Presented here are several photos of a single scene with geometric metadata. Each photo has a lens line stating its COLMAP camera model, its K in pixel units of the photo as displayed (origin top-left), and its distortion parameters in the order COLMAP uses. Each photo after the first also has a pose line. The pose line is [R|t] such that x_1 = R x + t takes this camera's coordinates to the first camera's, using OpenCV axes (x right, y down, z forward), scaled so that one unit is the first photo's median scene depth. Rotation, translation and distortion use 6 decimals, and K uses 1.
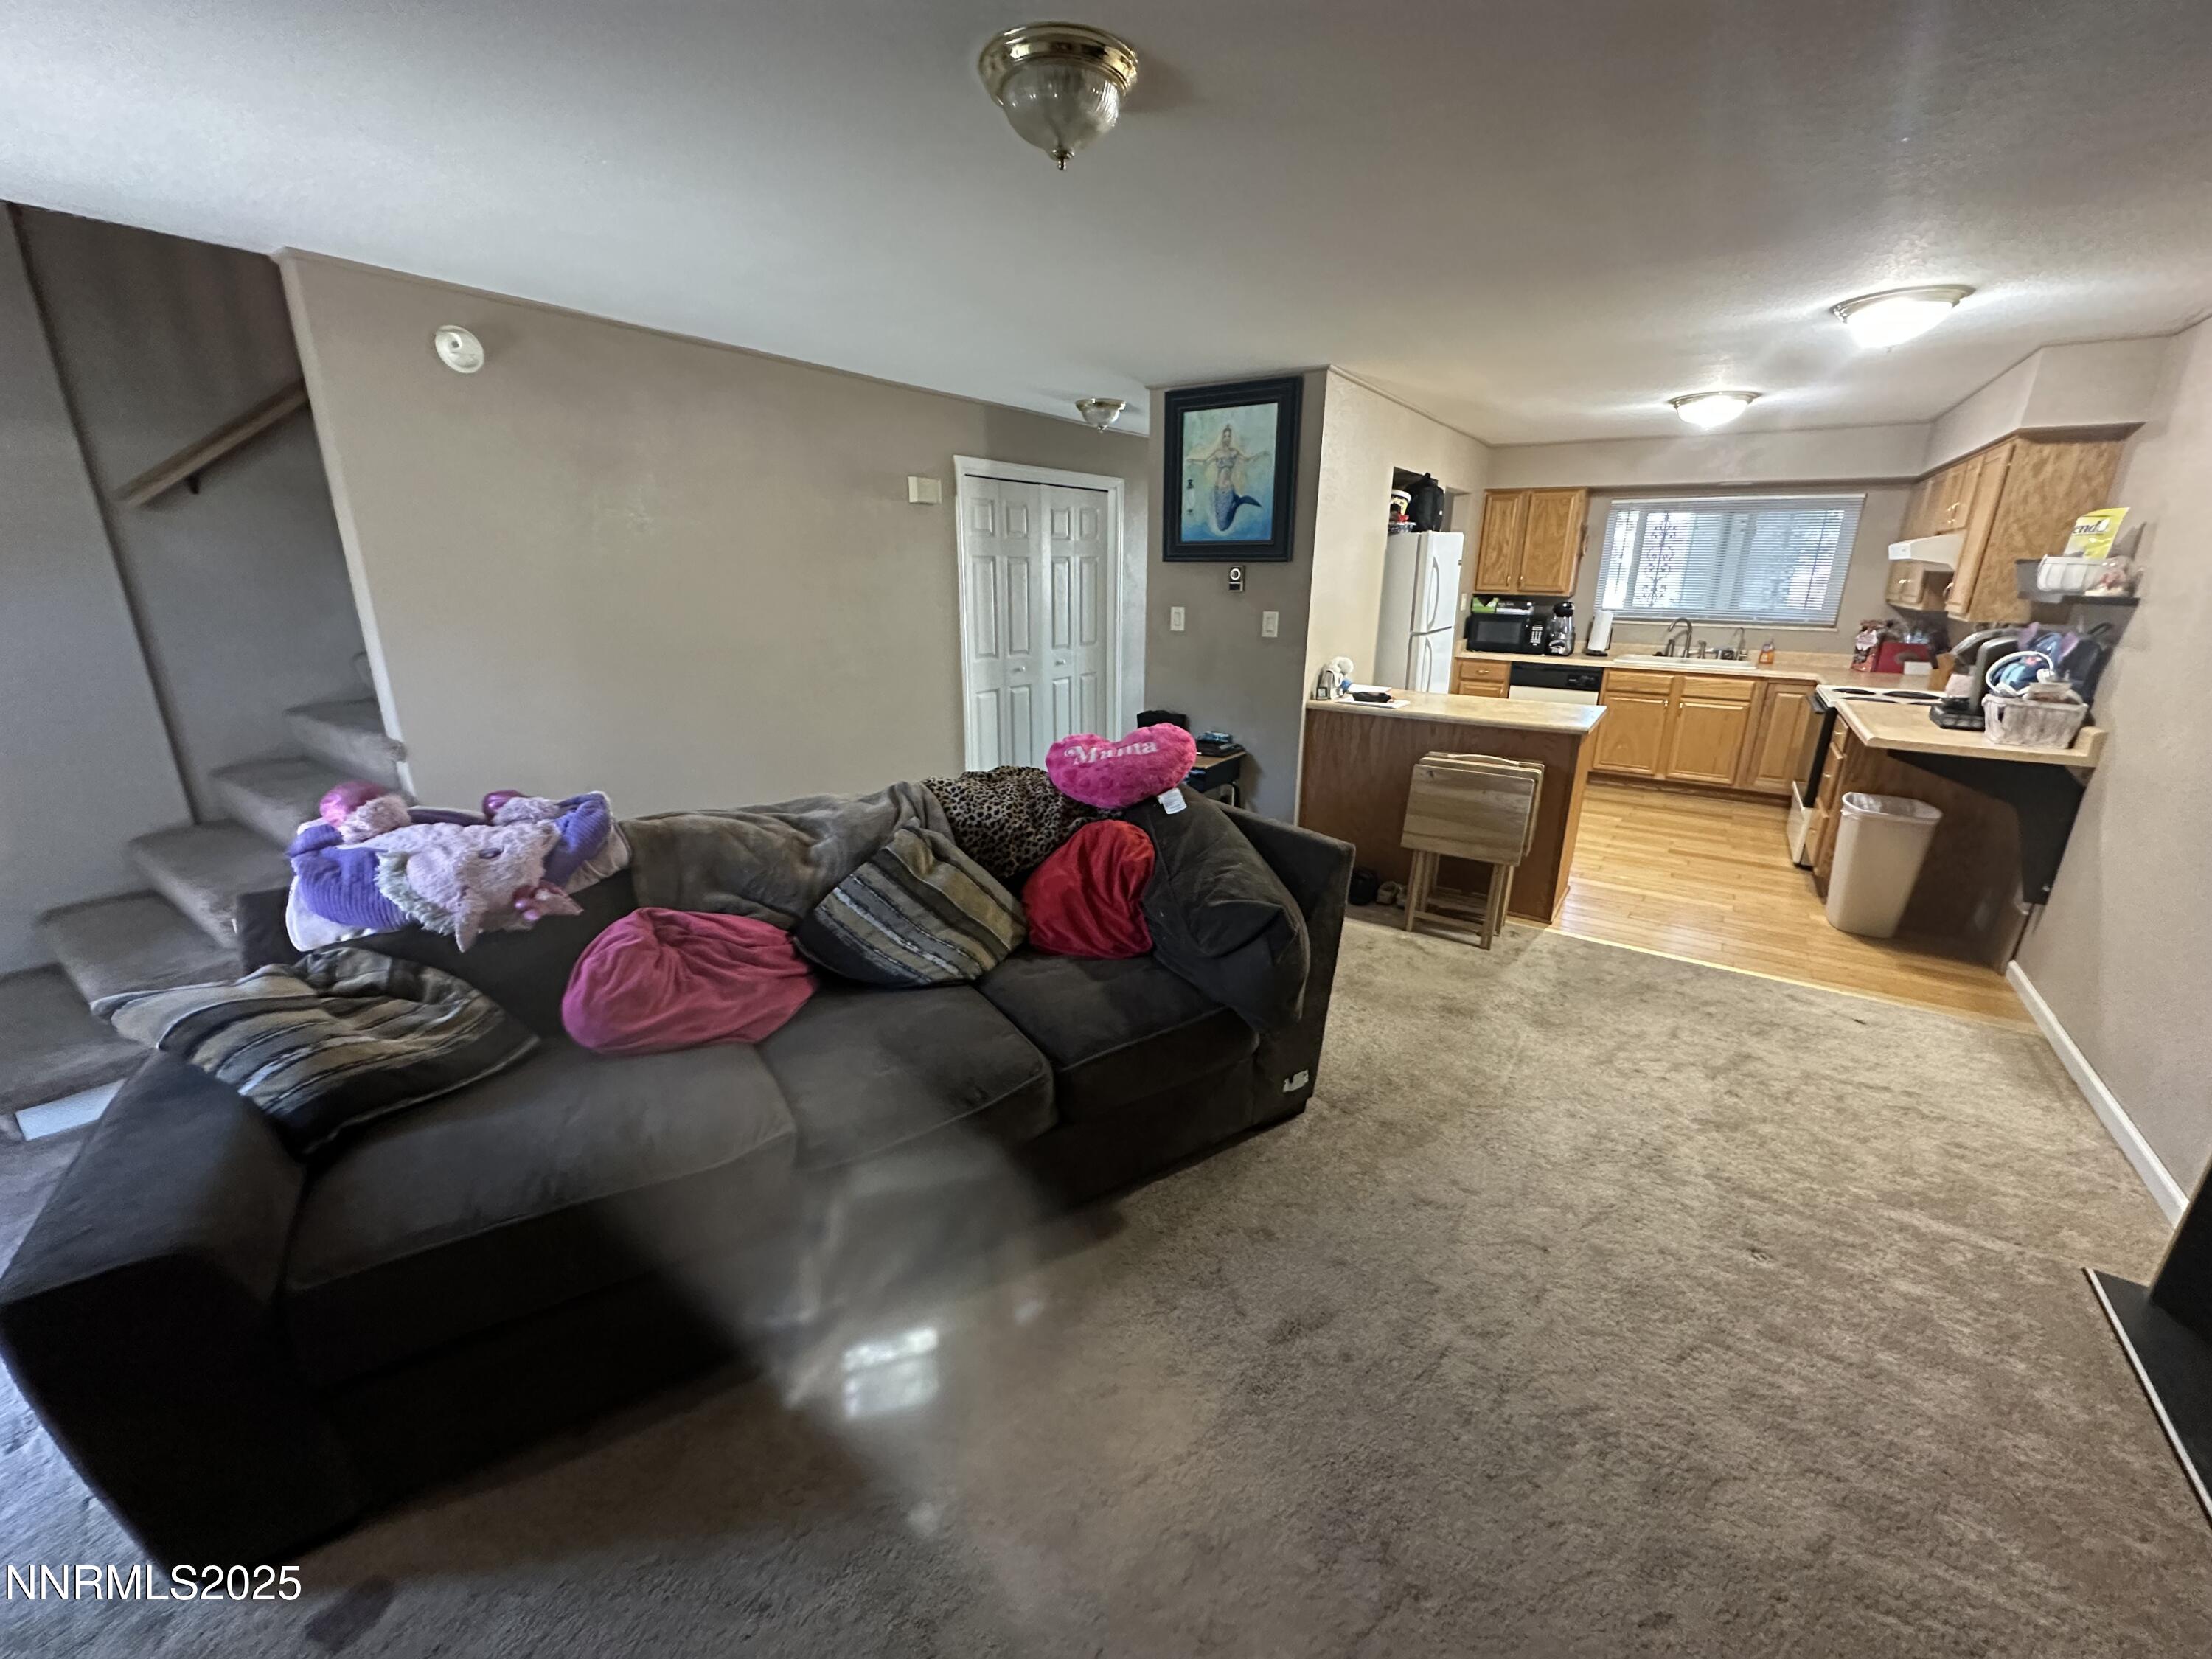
lens RADIAL K [[882.7, 0, 1104.3], [0, 882.7, 830.2], [0, 0, 1]] dist [-0.003803, 0.000847]
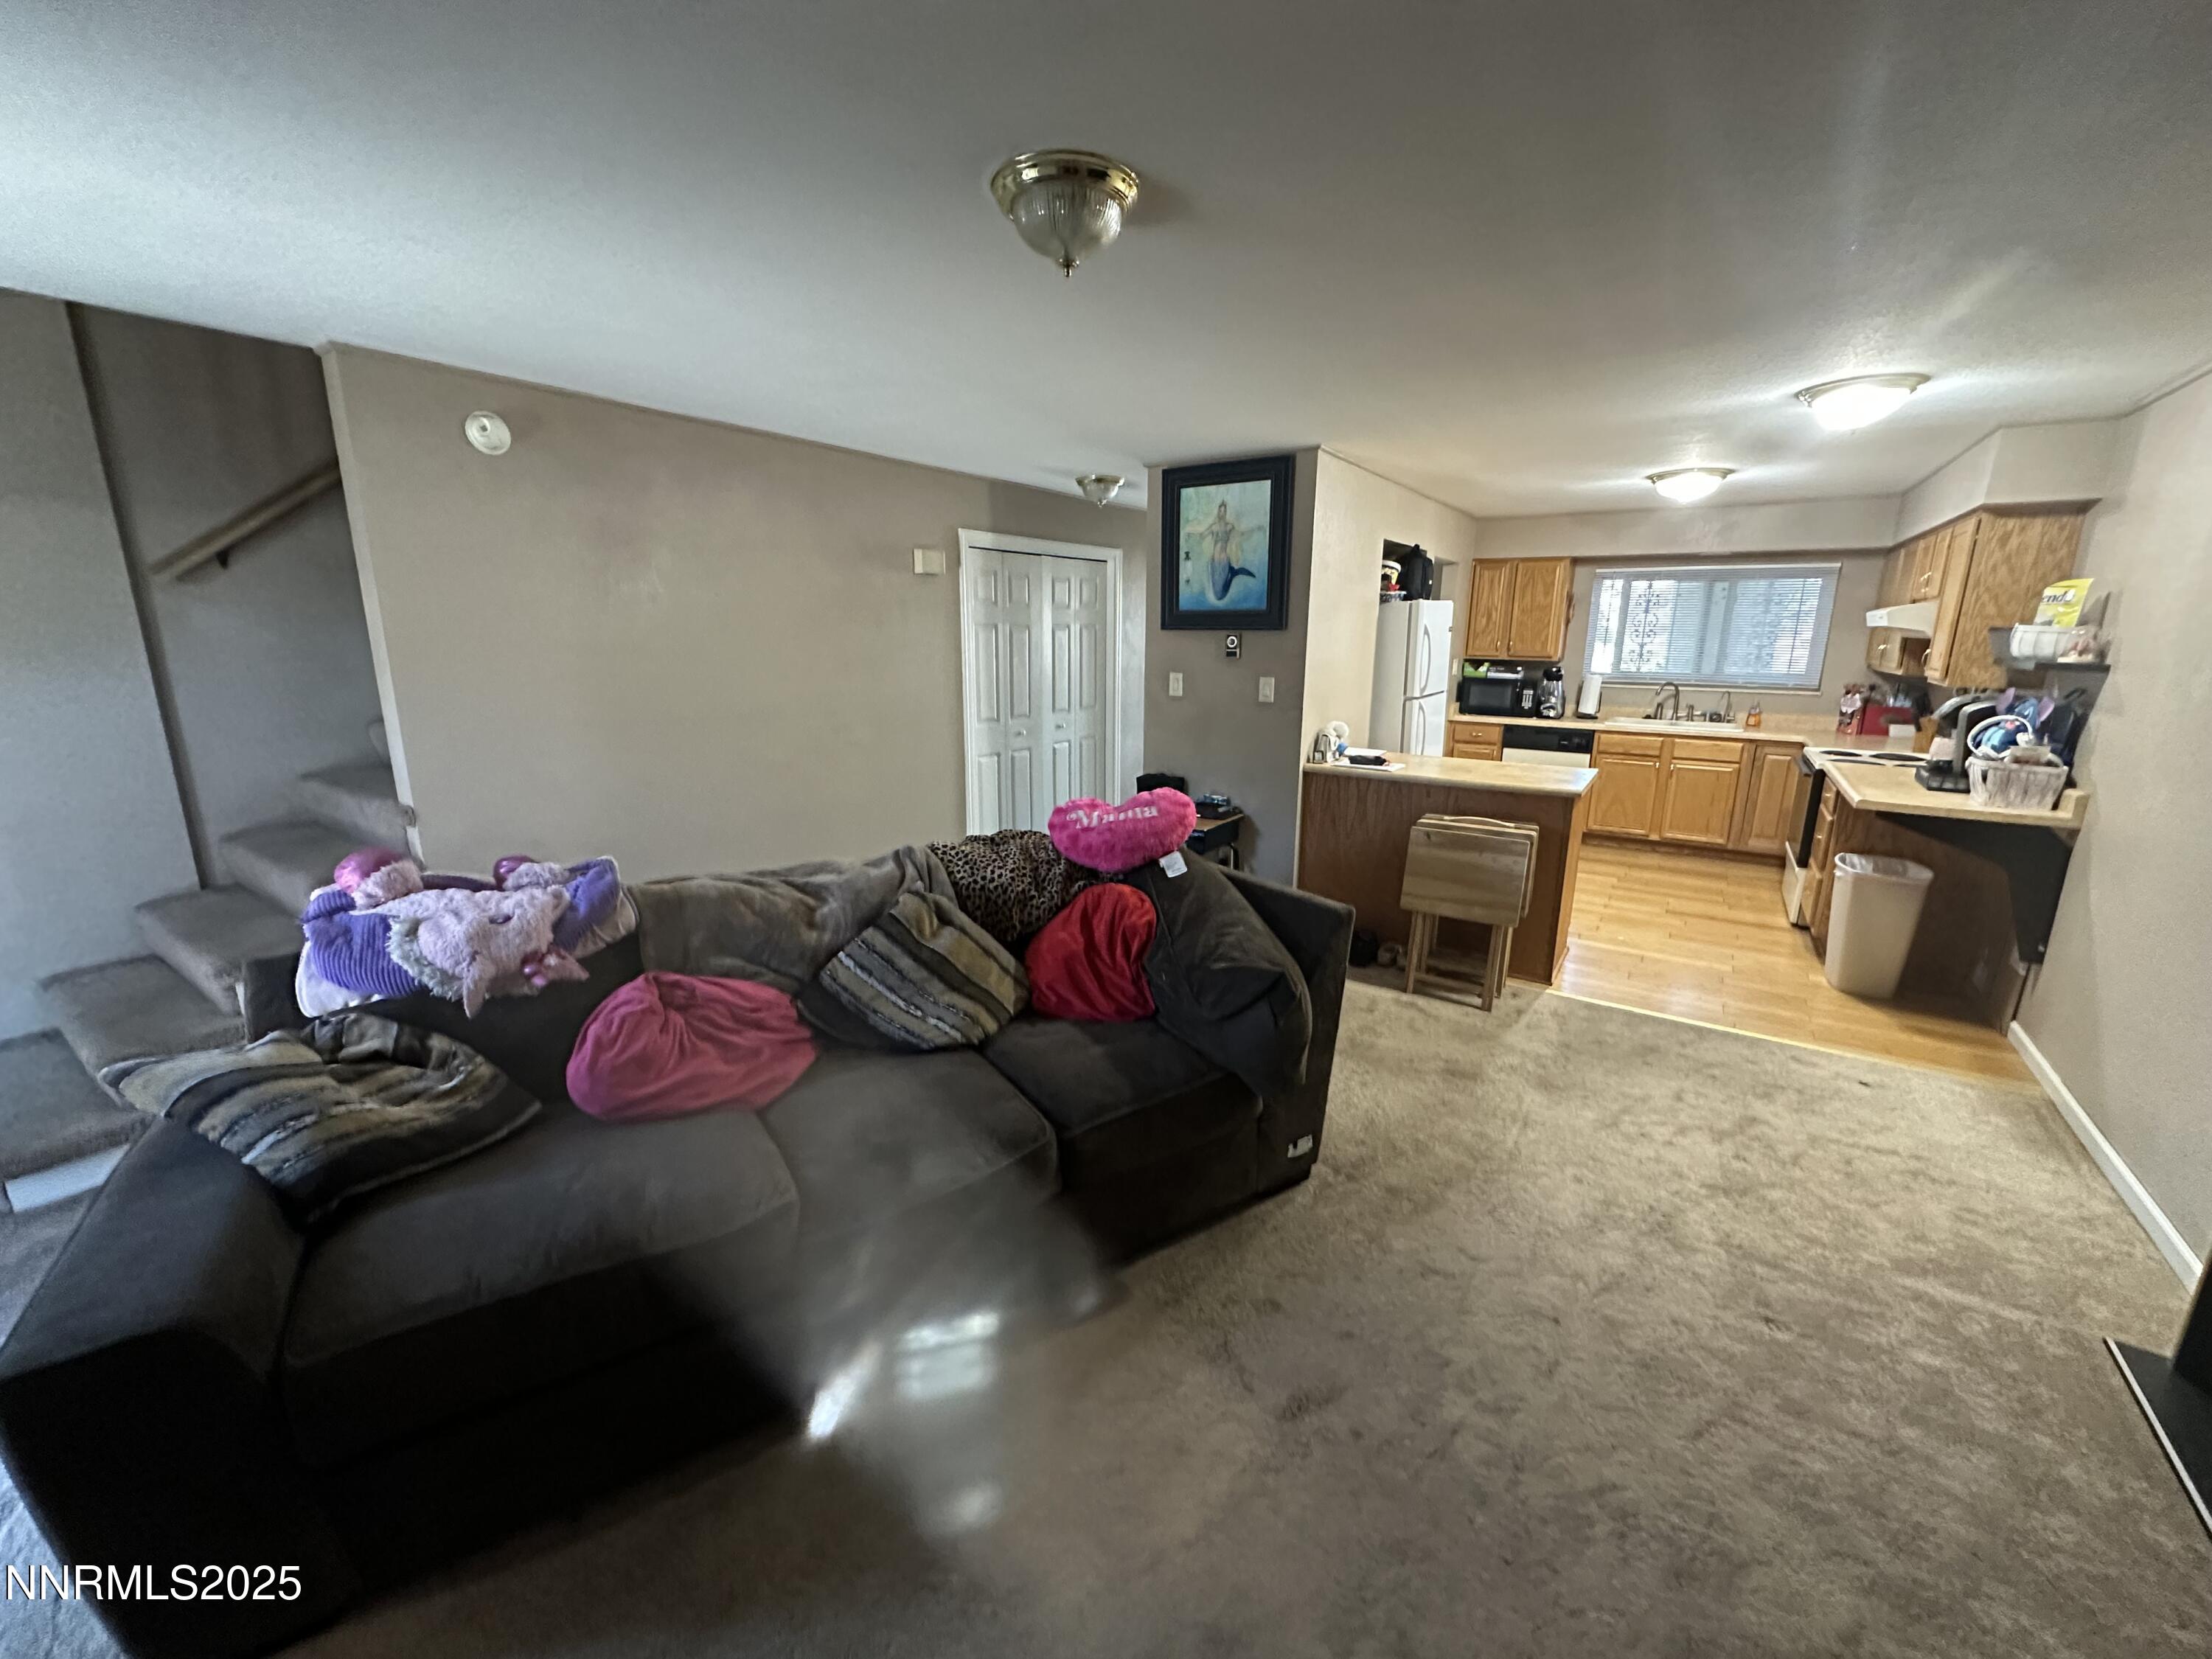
lens RADIAL K [[882.7, 0, 1104.3], [0, 882.7, 830.2], [0, 0, 1]] dist [-0.003803, 0.000847]
pose [[0.999995, -0.002130, 0.002475, -0.003445], [0.002292, 0.997699, -0.067754, -0.002805], [-0.002325, 0.067760, 0.997699, -0.010201]]
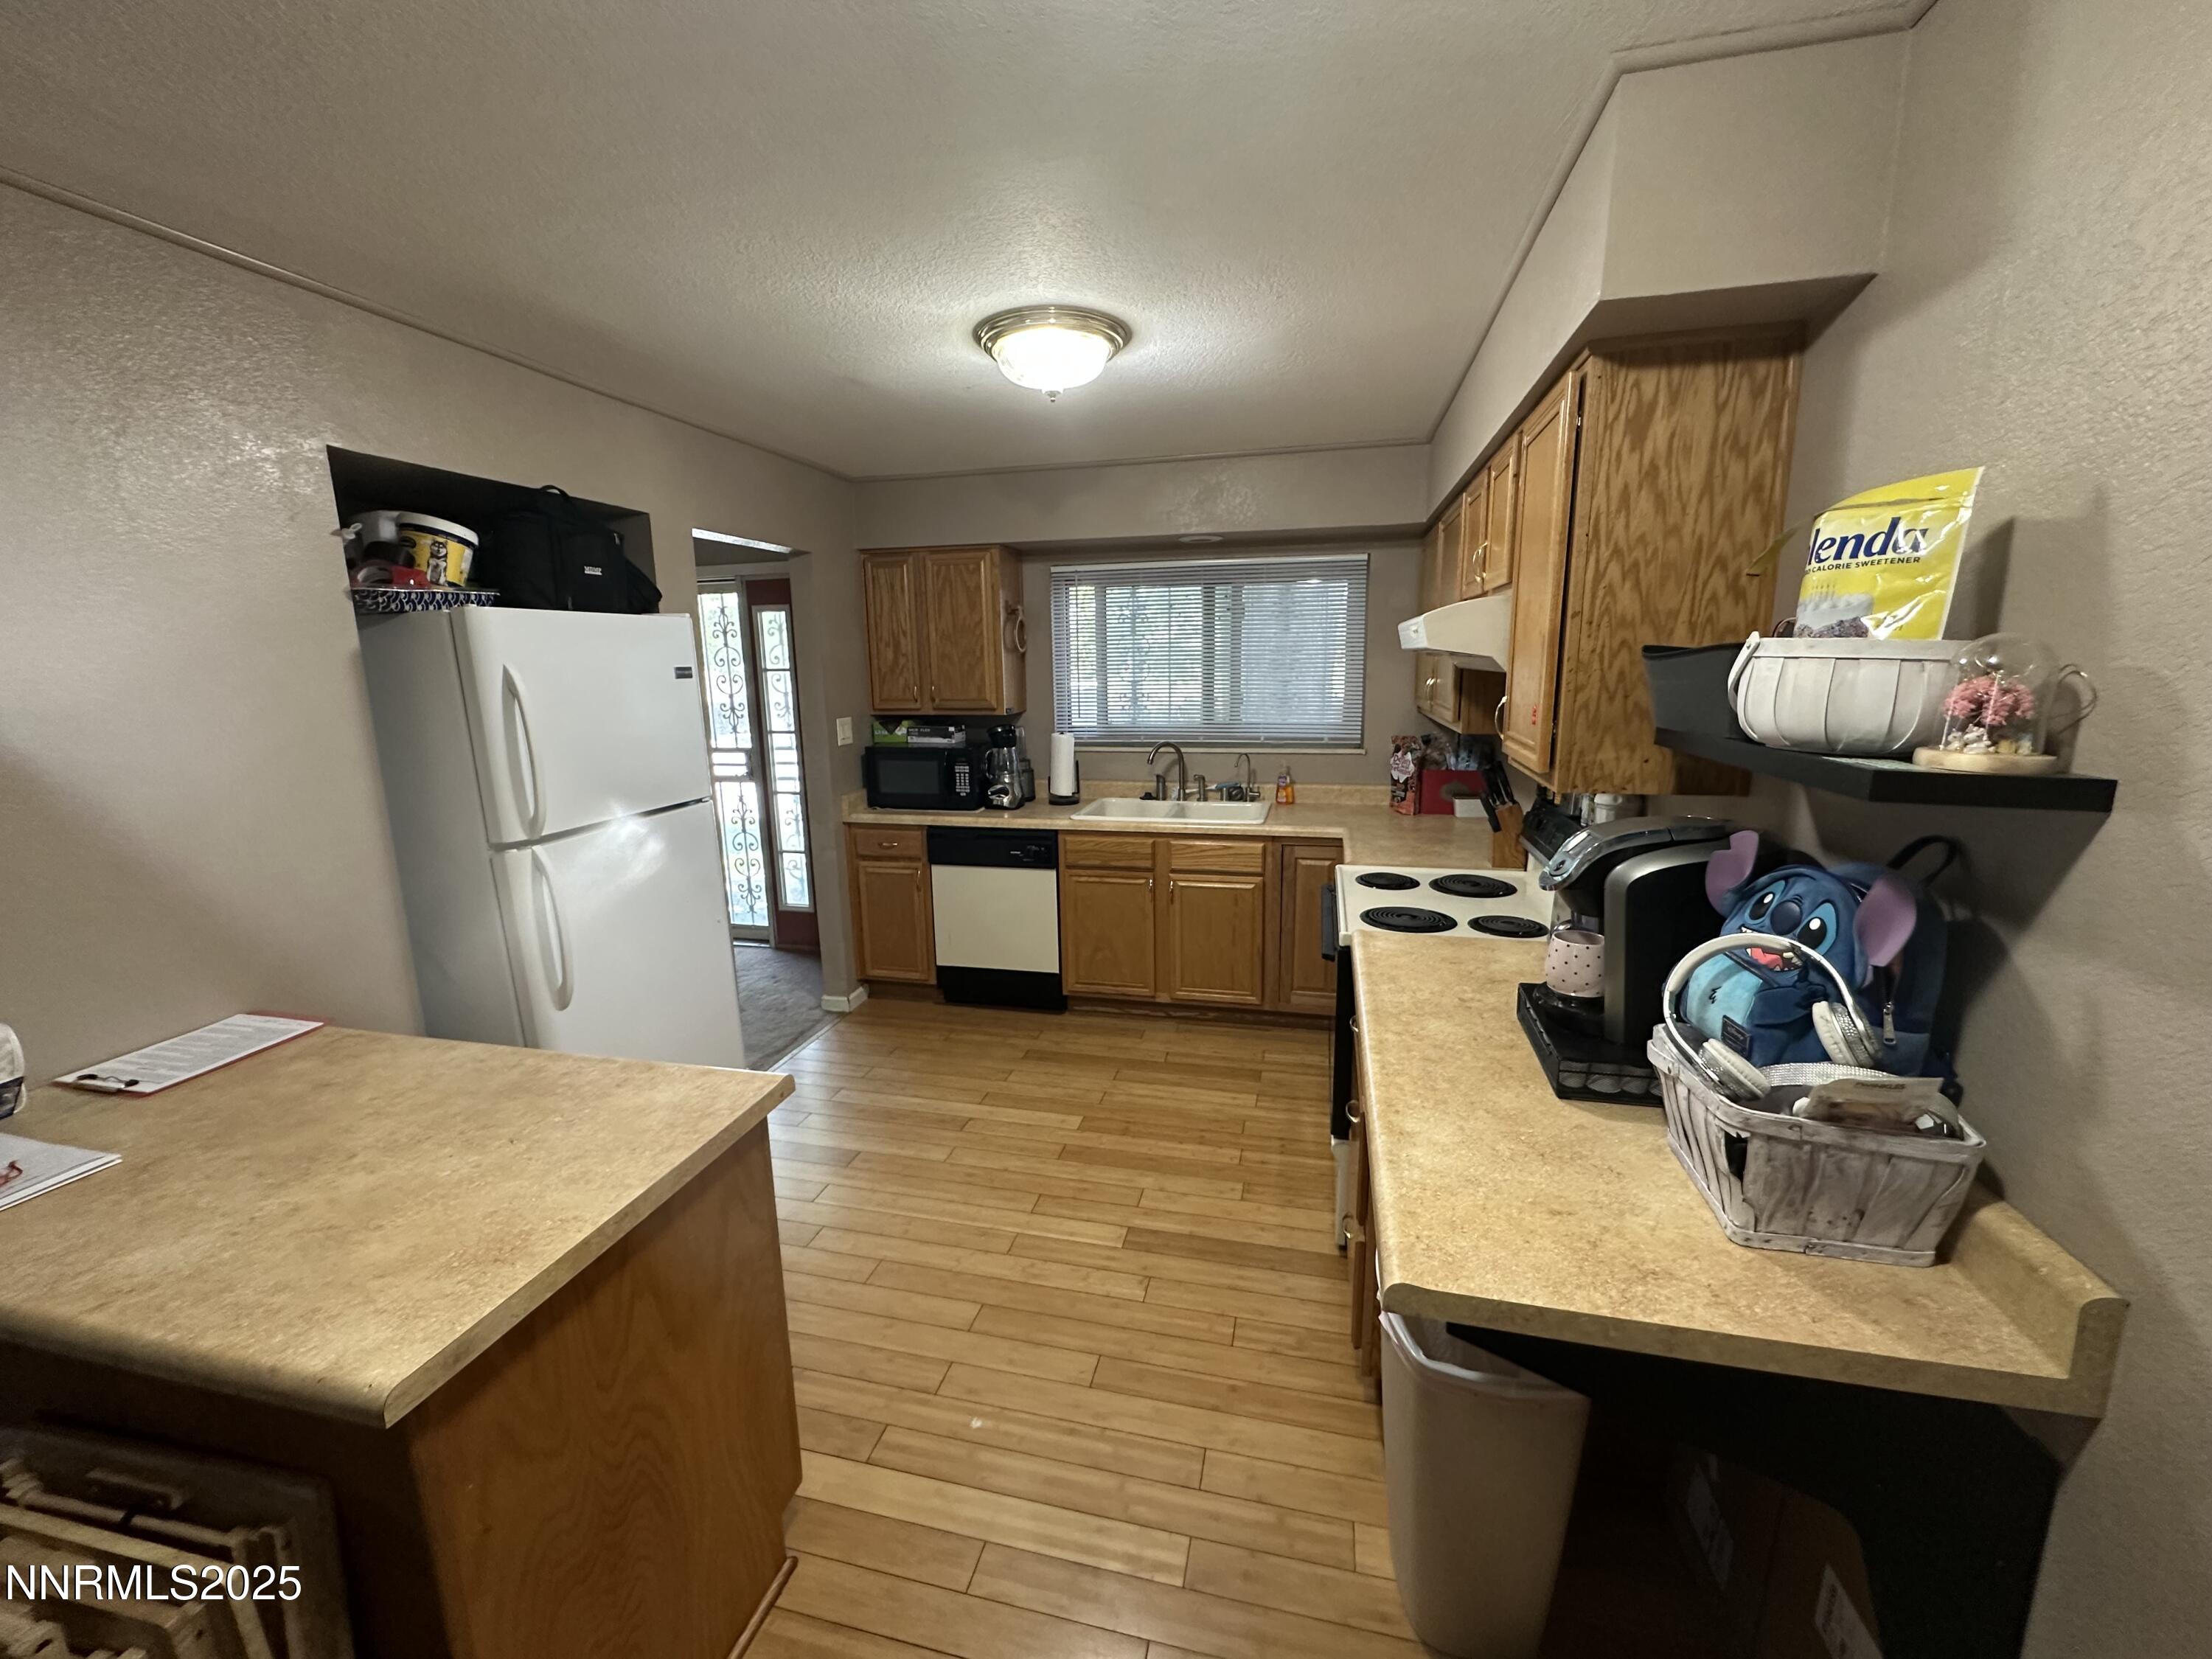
lens RADIAL K [[882.7, 0, 1104.3], [0, 882.7, 830.2], [0, 0, 1]] dist [-0.003803, 0.000847]
pose [[0.937027, -0.089448, 0.337609, 0.668574], [0.124005, 0.988873, -0.082177, -0.222230], [-0.326502, 0.118867, 0.937692, 0.713702]]
